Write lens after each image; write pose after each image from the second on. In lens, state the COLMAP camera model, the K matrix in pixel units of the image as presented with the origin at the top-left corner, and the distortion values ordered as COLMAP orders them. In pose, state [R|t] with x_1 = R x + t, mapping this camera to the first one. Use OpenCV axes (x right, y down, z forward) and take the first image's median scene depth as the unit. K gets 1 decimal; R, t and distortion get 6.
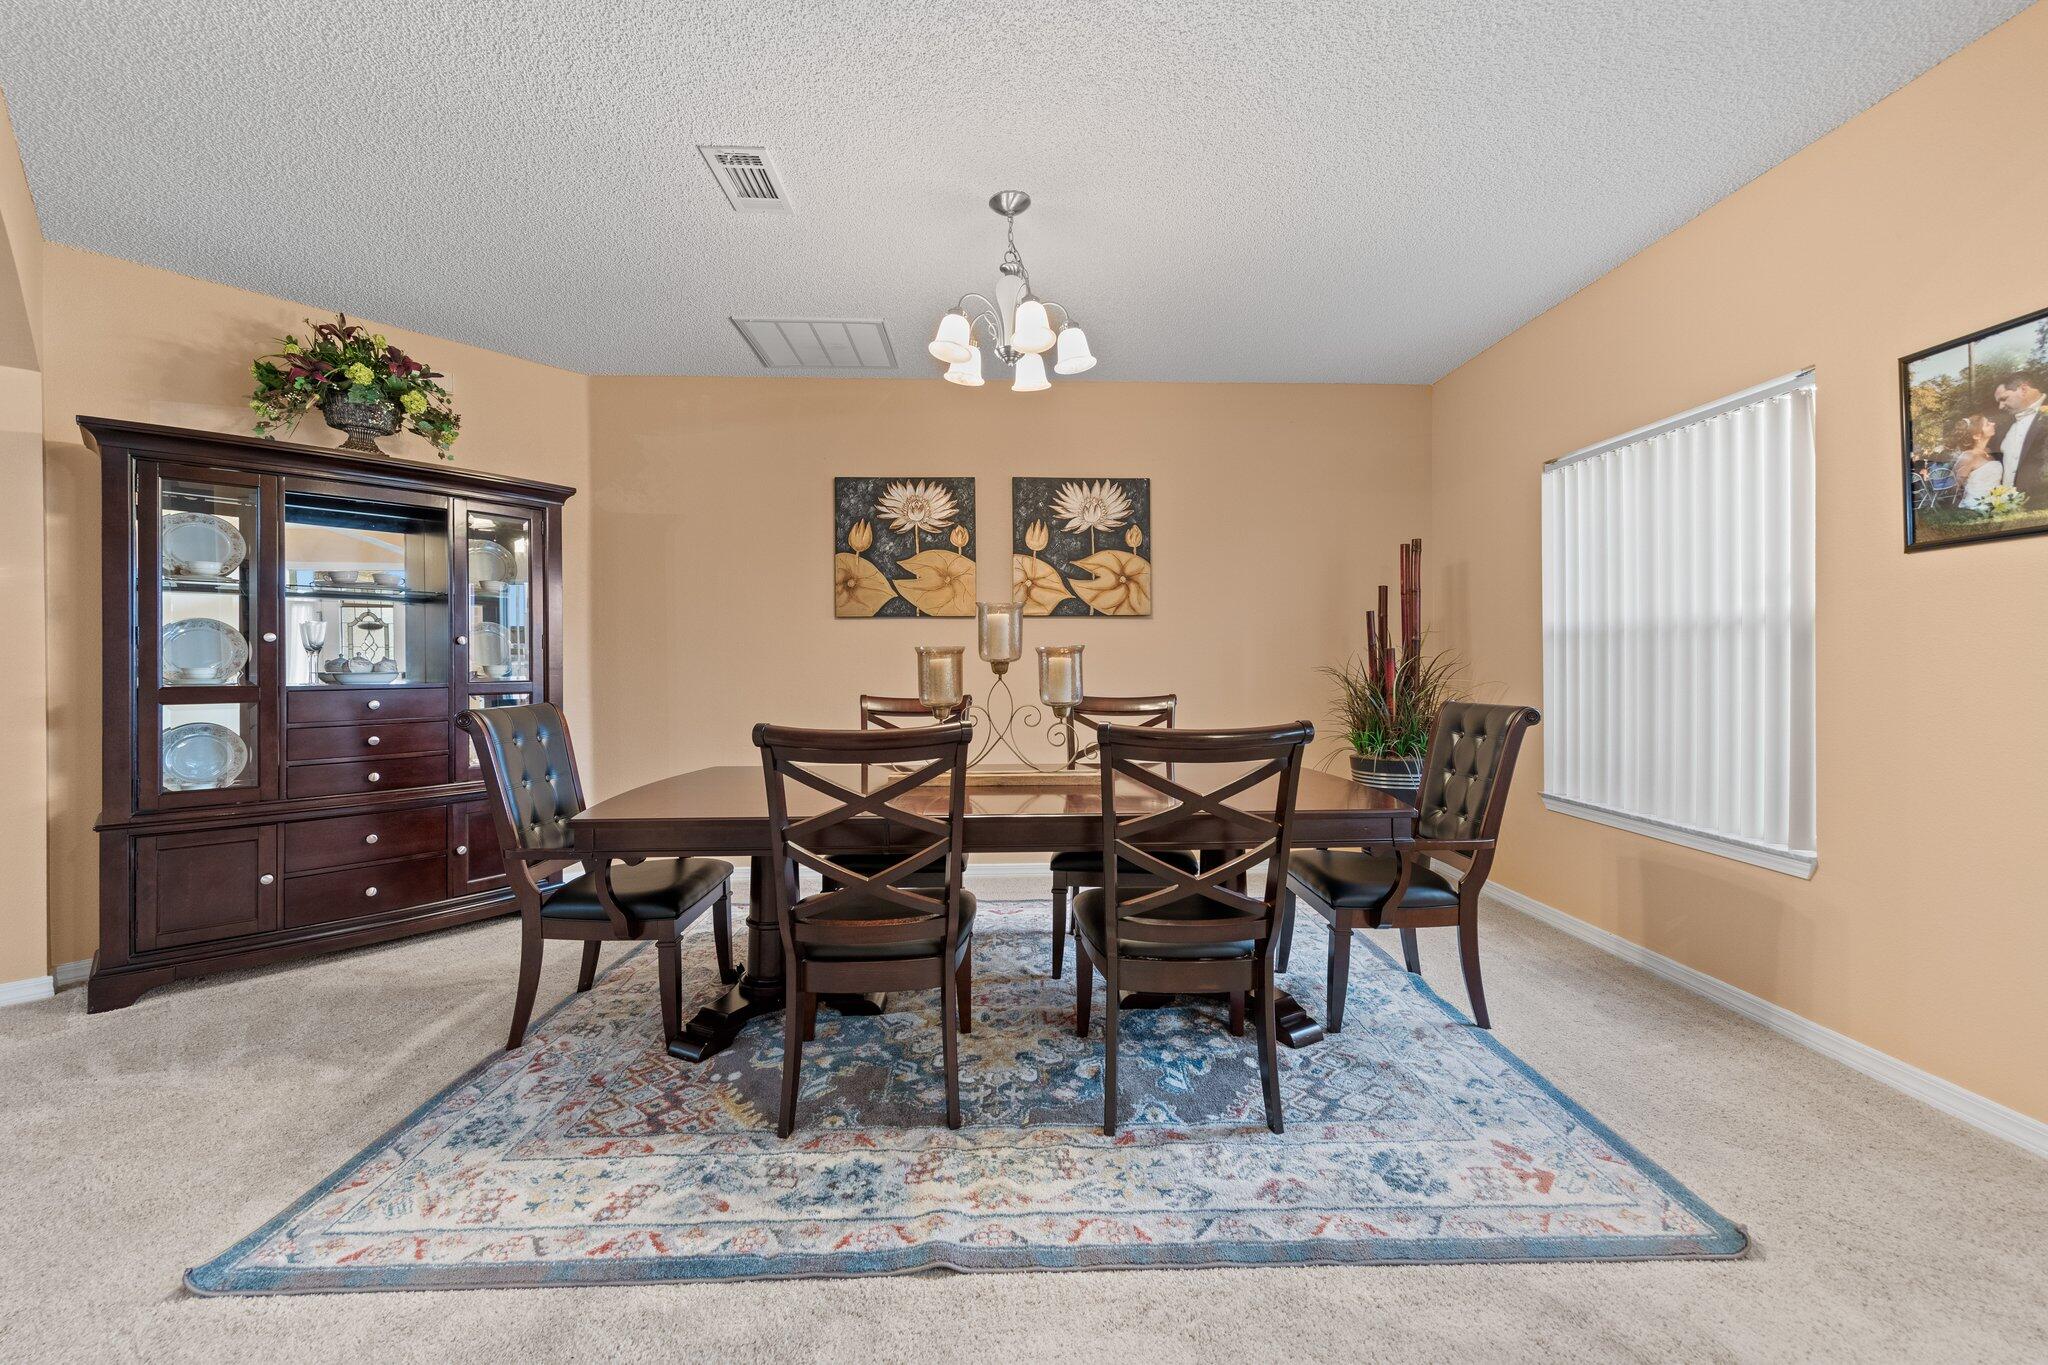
lens RADIAL K [[790.2, 0, 1032.3], [0, 790.2, 665.9], [0, 0, 1]] dist [0.002690, -0.000122]
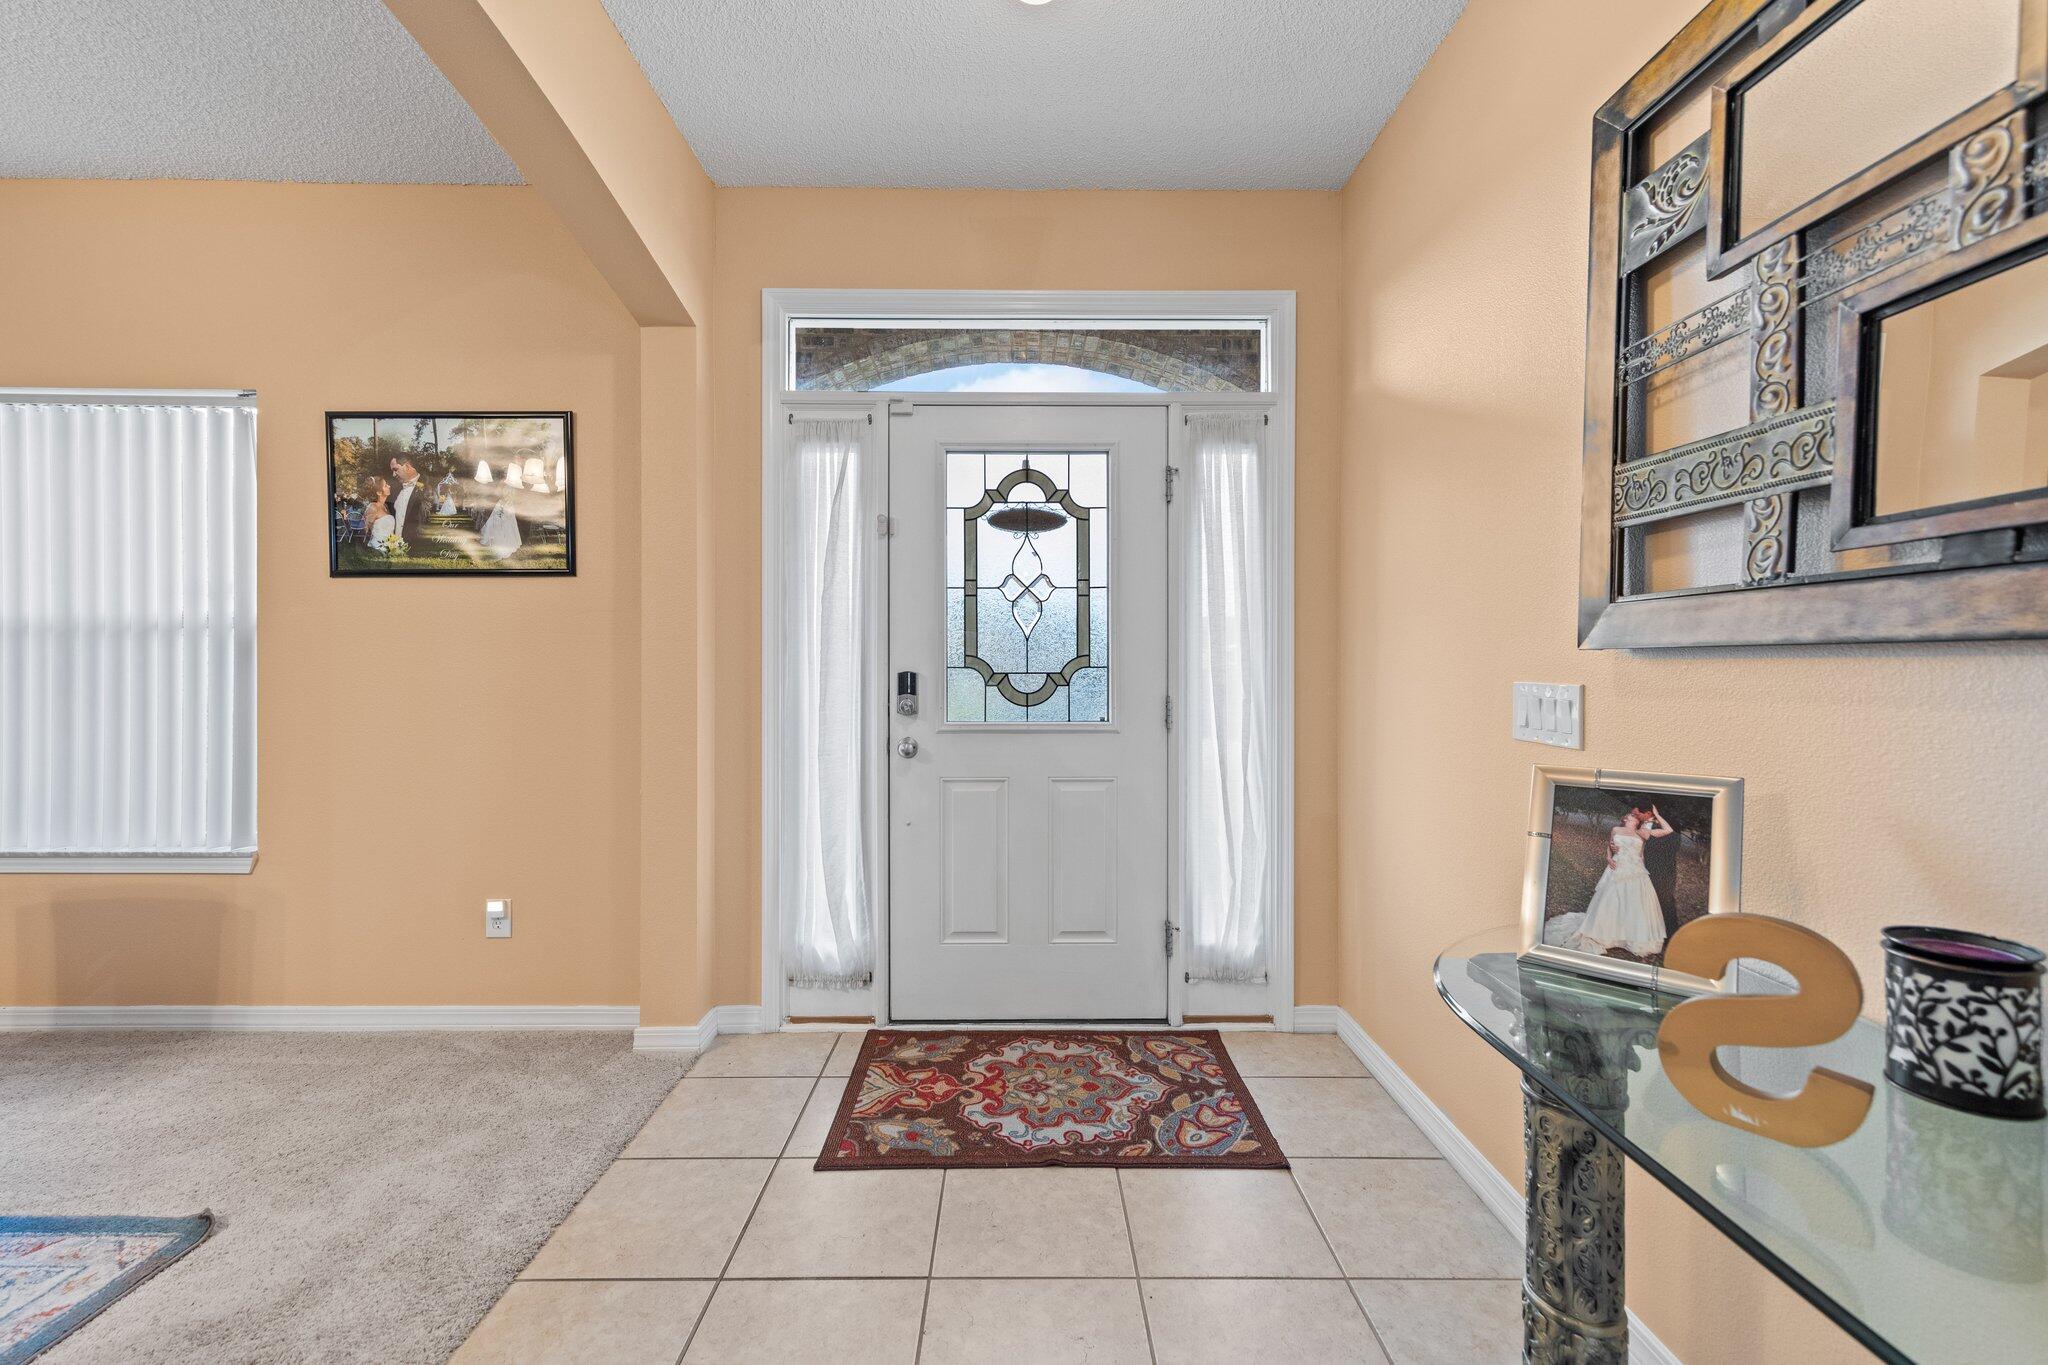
lens RADIAL K [[856.1, 0, 1008.9], [0, 856.1, 671.0], [0, 0, 1]] dist [0.007199, 0.000600]
pose [[0.048117, 0.002202, 0.998839, -0.099723], [-0.000140, 0.999998, -0.002197, 0.001045], [-0.998842, -0.000034, 0.048117, -0.056731]]
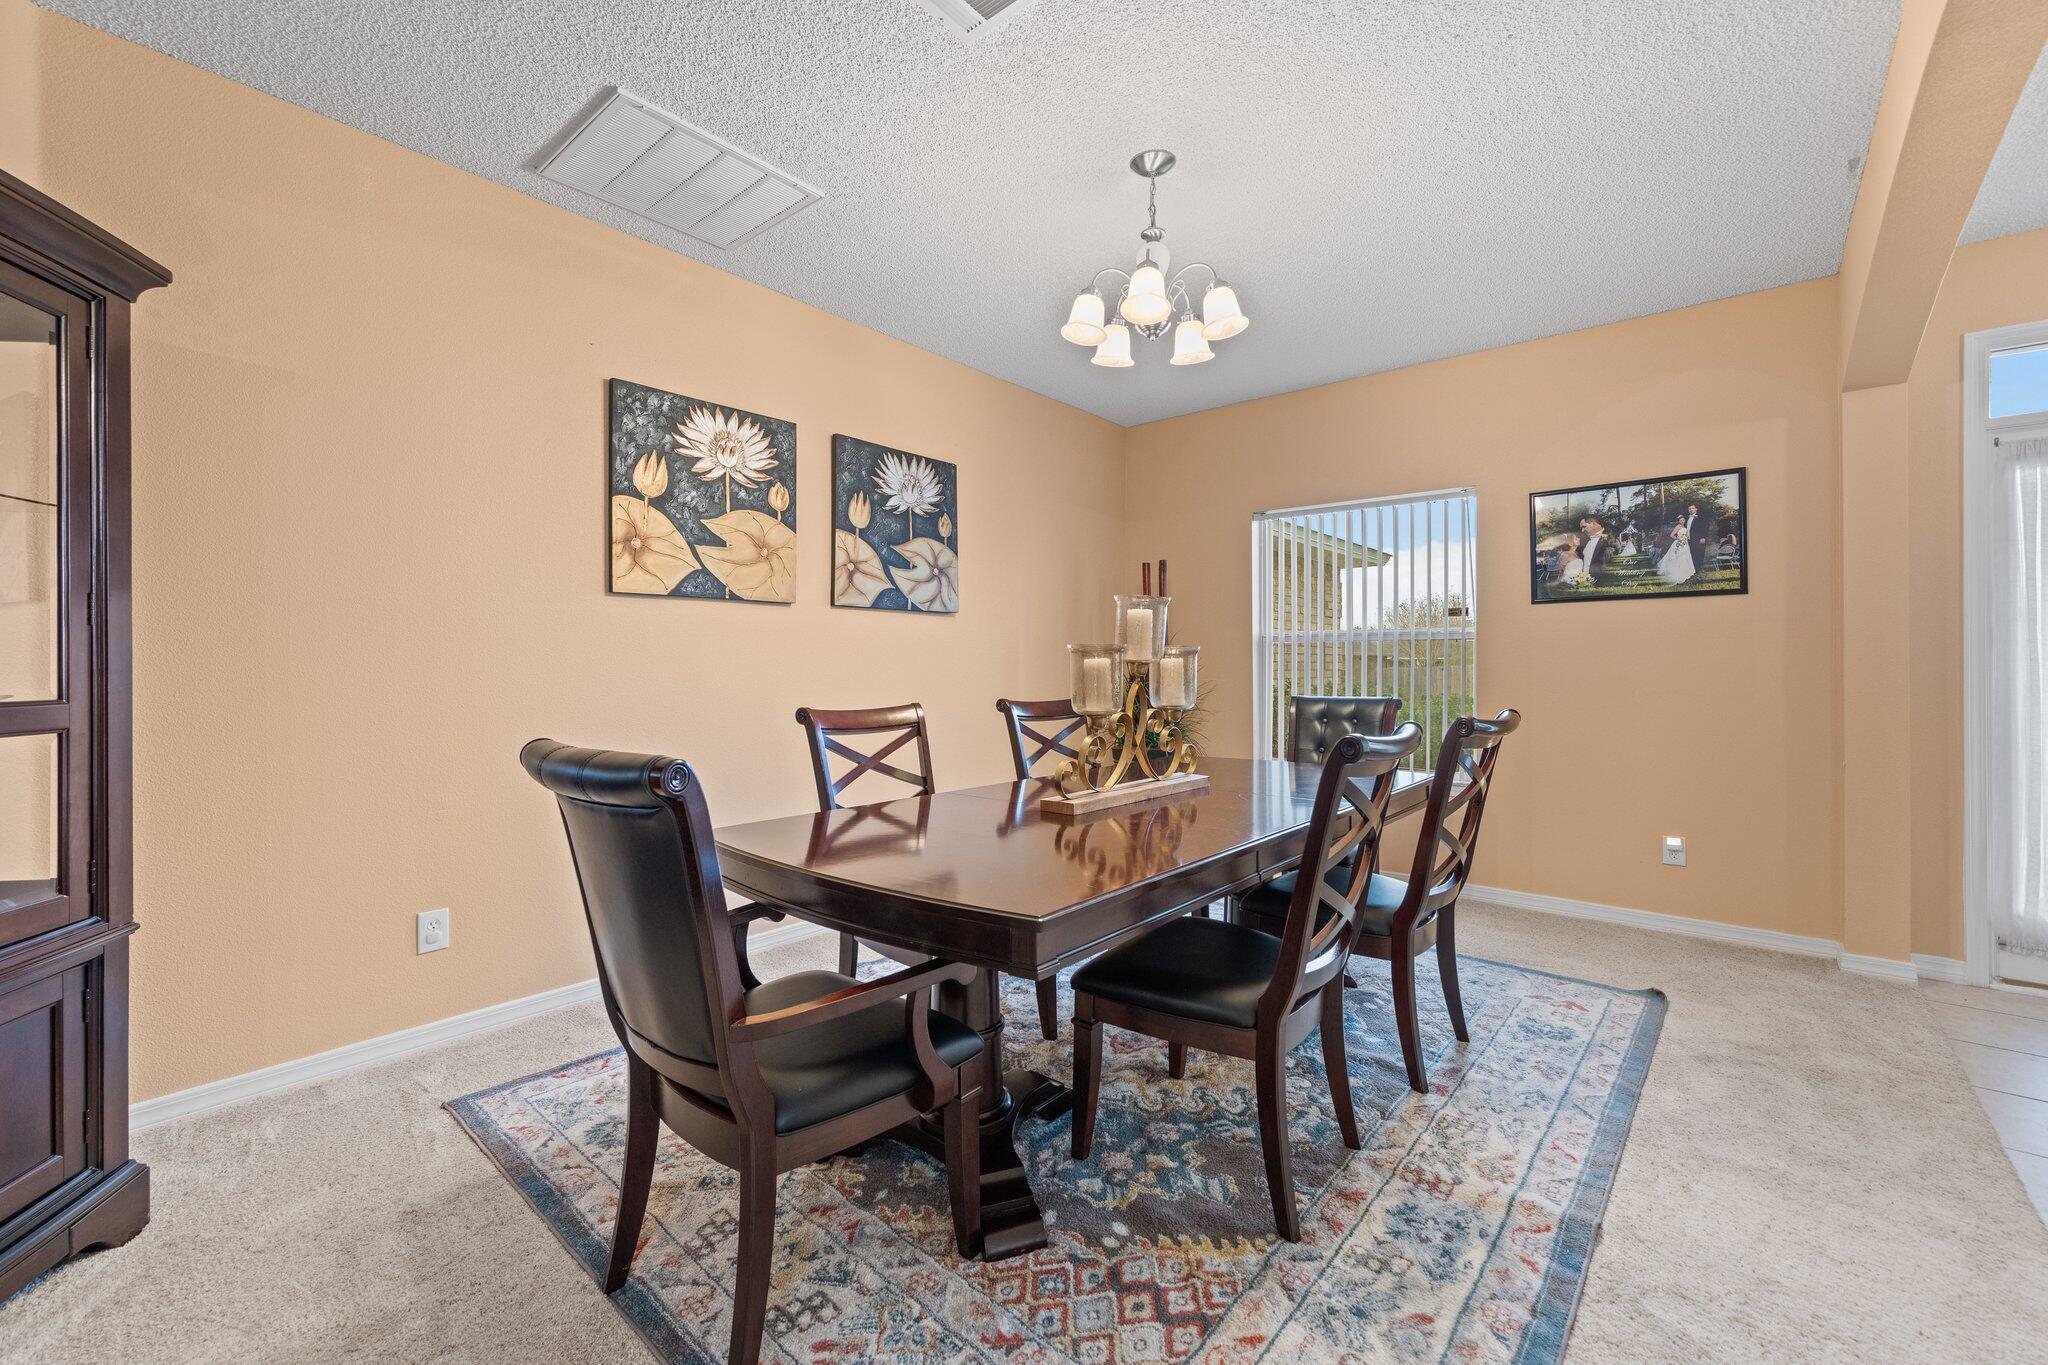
lens RADIAL K [[842.0, 0, 1033.6], [0, 842.0, 658.6], [0, 0, 1]] dist [0.007531, 0.000275]
pose [[0.679480, 0.008910, 0.733640, -0.744660], [-0.000333, 0.999930, -0.011835, 0.001512], [-0.733694, 0.007797, 0.679435, 0.388200]]
